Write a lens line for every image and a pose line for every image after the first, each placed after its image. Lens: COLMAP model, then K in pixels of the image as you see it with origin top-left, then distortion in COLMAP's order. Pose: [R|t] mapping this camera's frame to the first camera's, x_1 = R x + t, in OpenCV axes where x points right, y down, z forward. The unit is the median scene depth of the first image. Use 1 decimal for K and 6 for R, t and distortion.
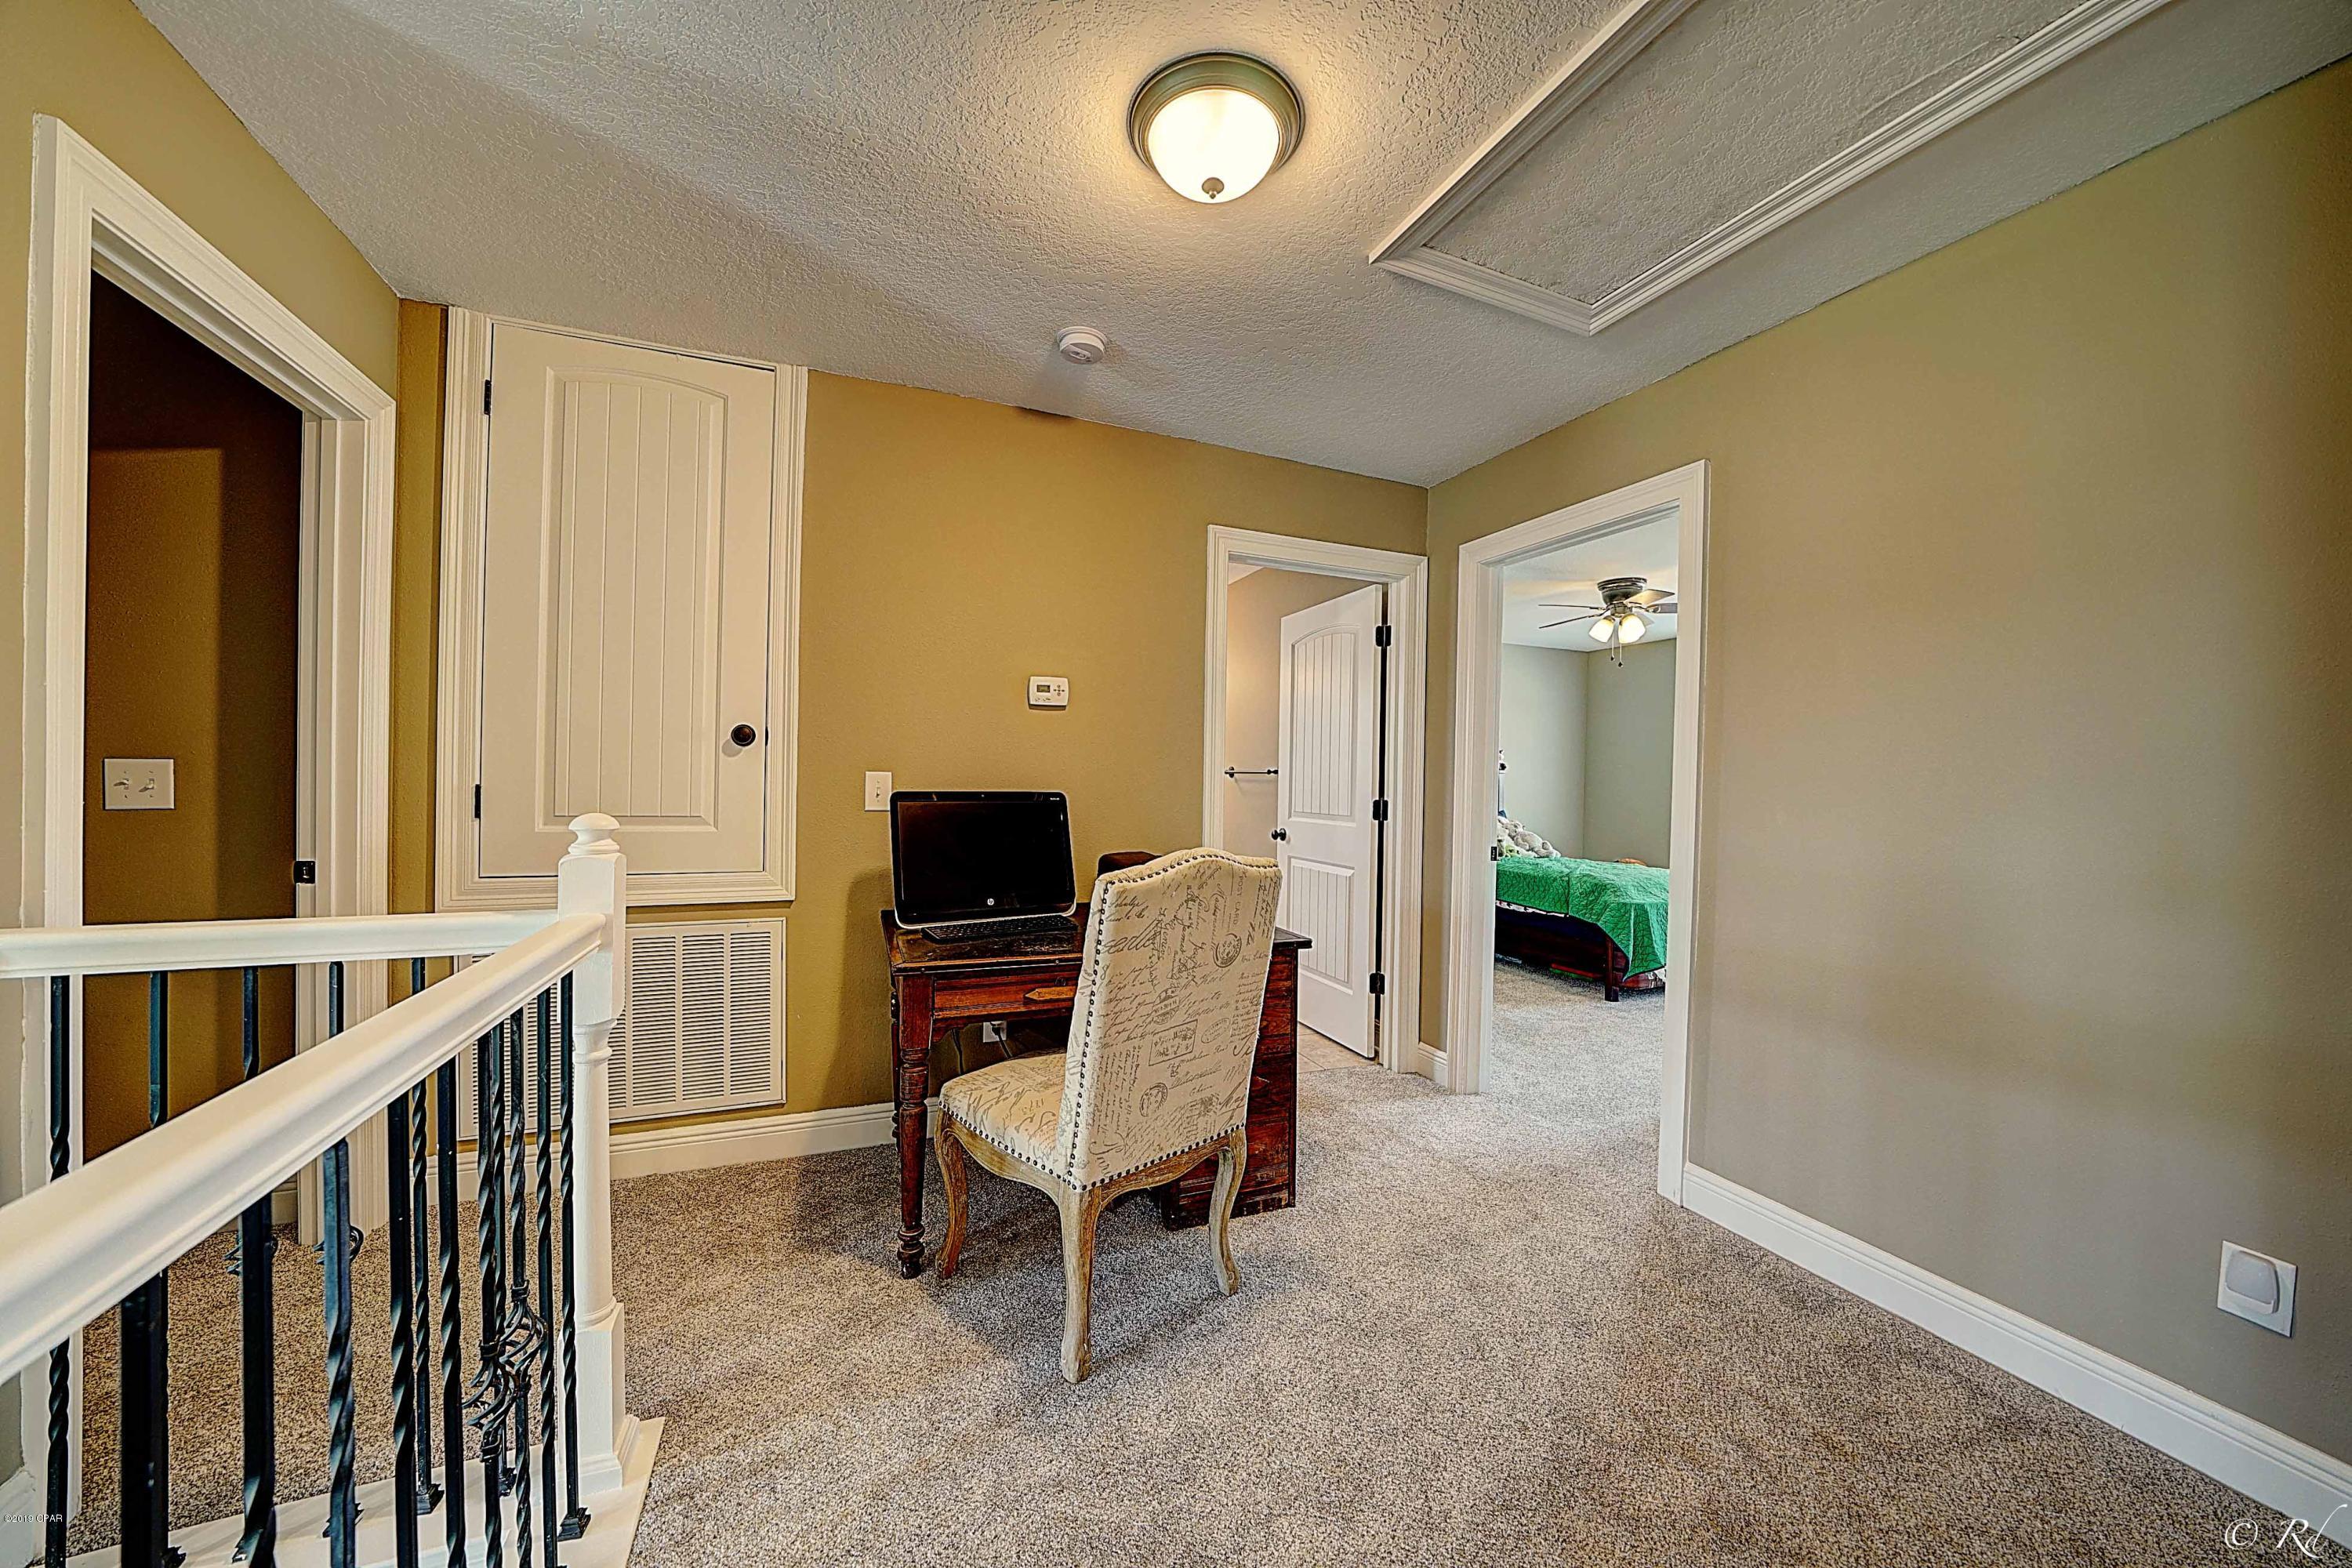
lens RADIAL K [[817.2, 0, 1176.0], [0, 817.2, 781.0], [0, 0, 1]] dist [-0.027032, 0.003558]
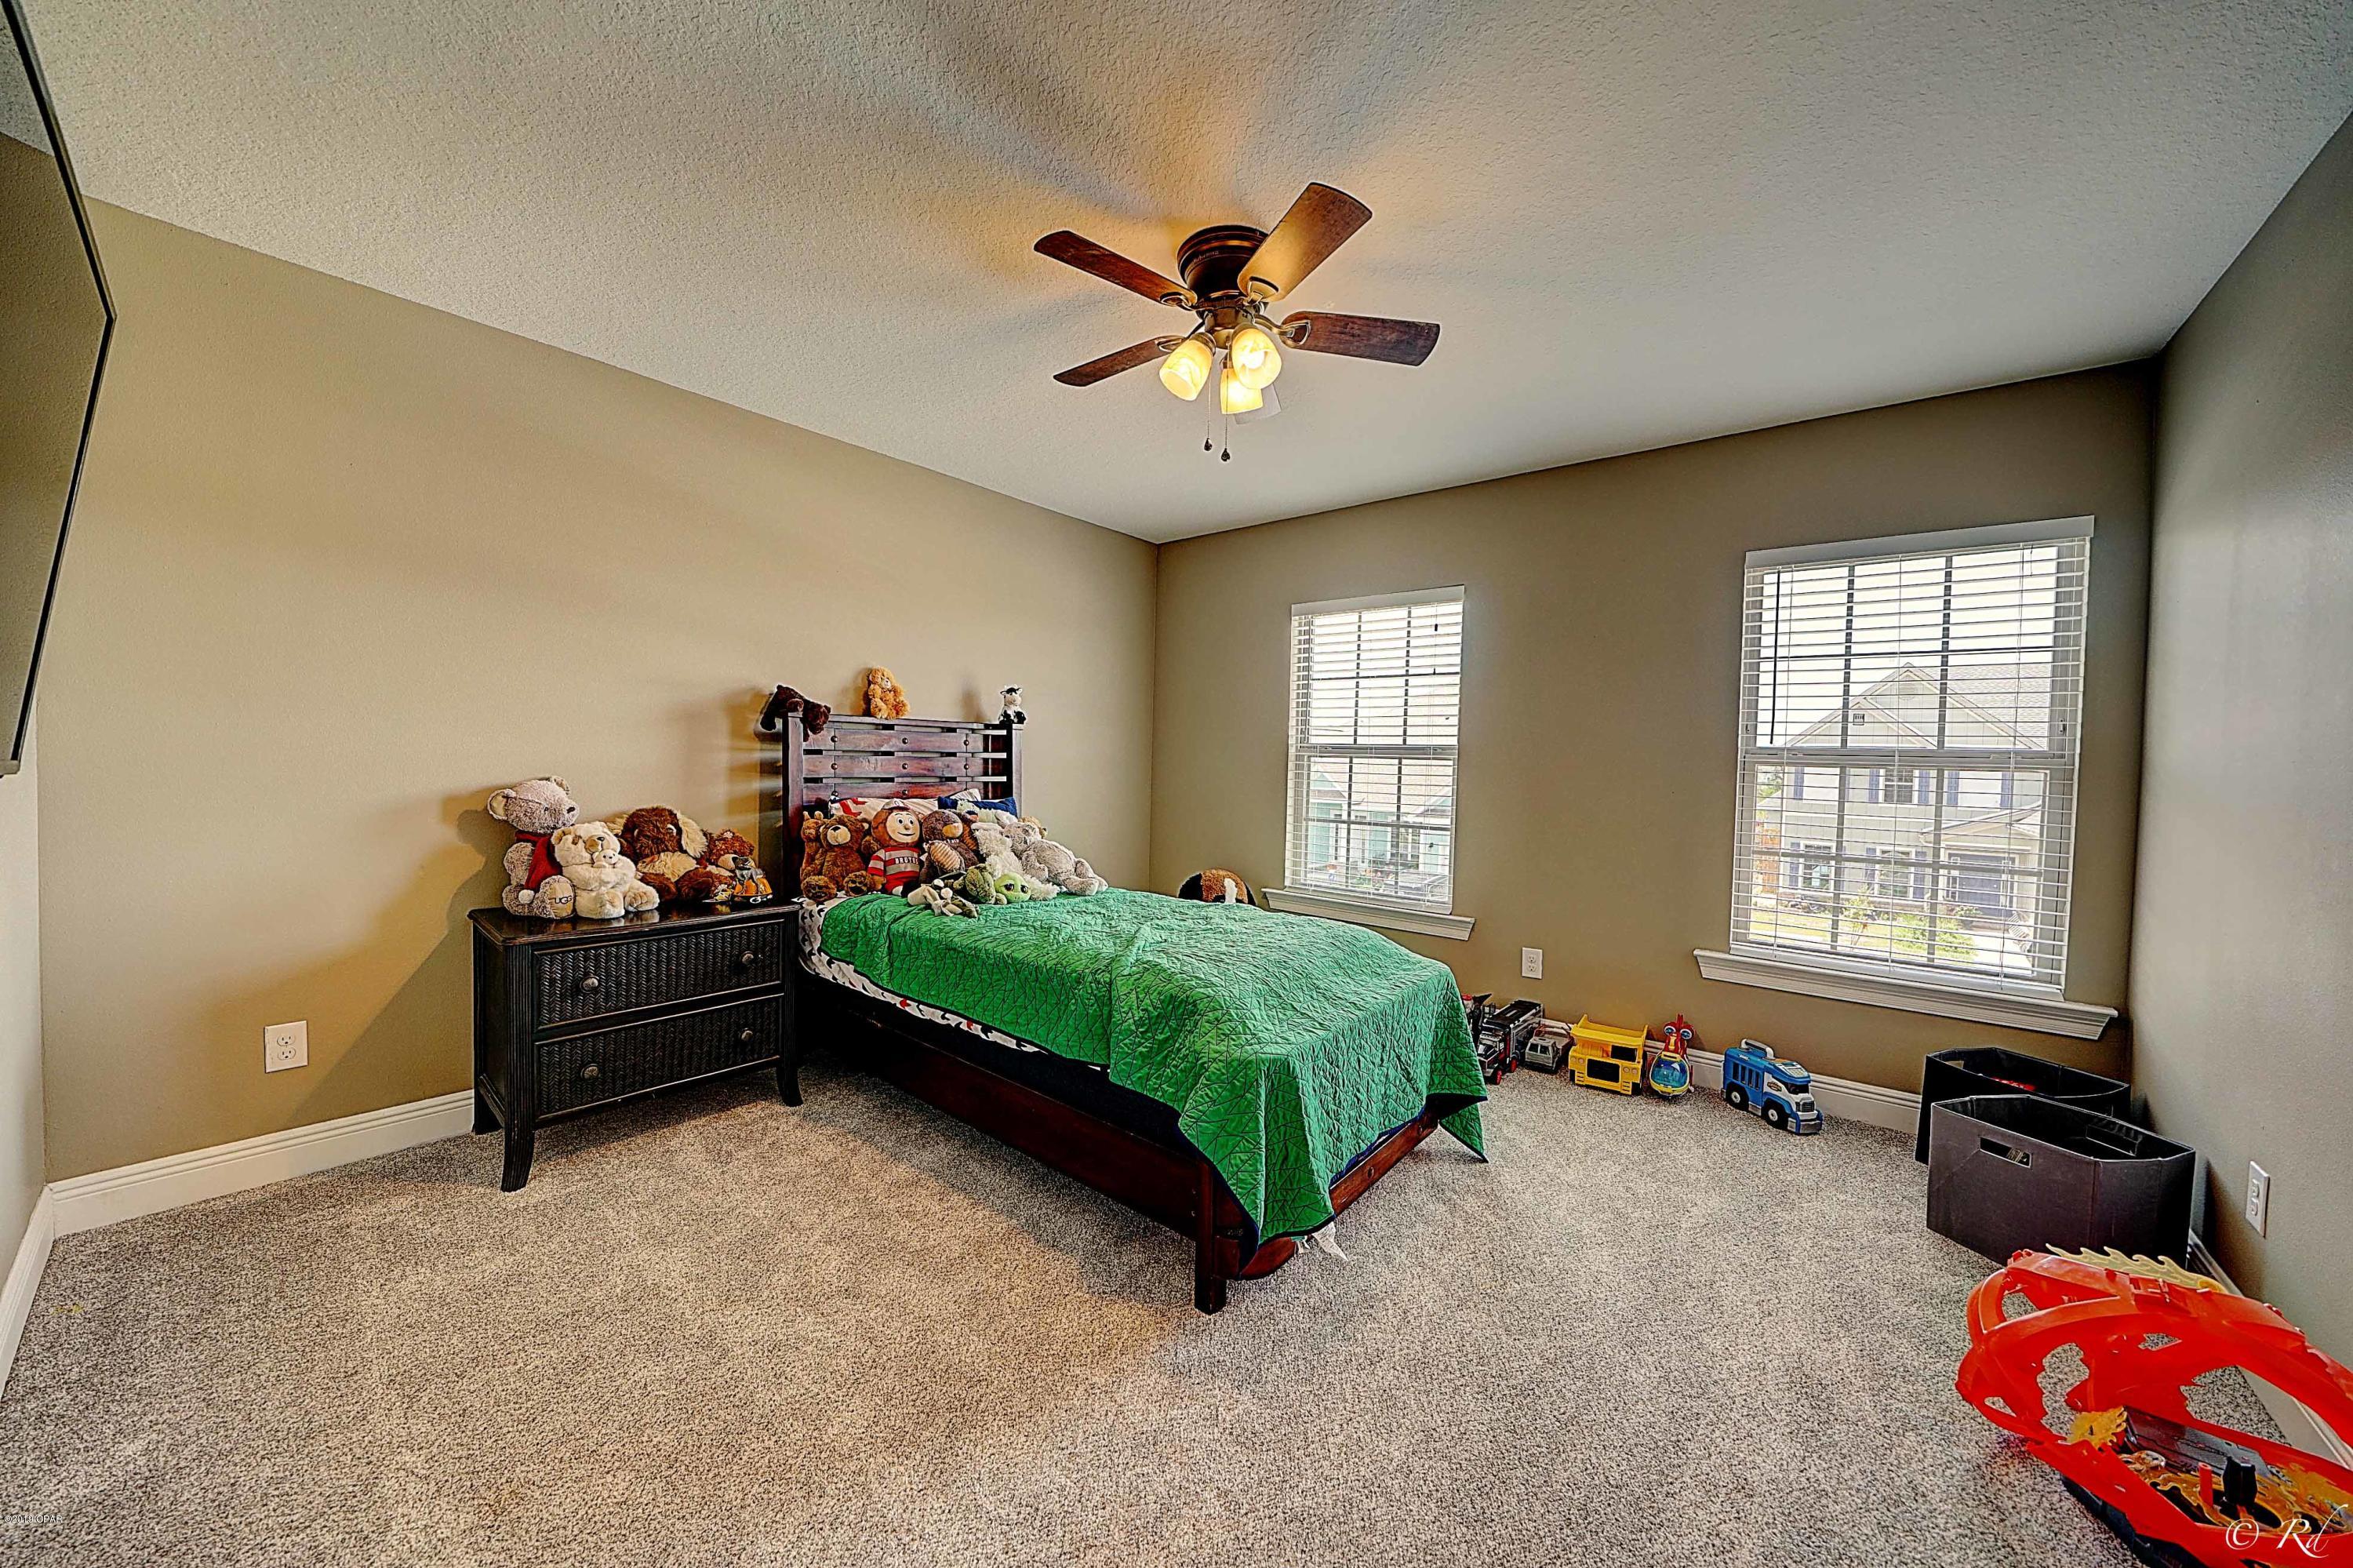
lens RADIAL K [[817.6, 0, 1170.4], [0, 817.6, 782.1], [0, 0, 1]] dist [-0.027032, 0.003558]
pose [[0.886346, -0.015744, 0.462755, 0.331910], [0.000257, 0.999438, 0.033509, 0.010961], [-0.463023, -0.029582, 0.885852, 0.646079]]
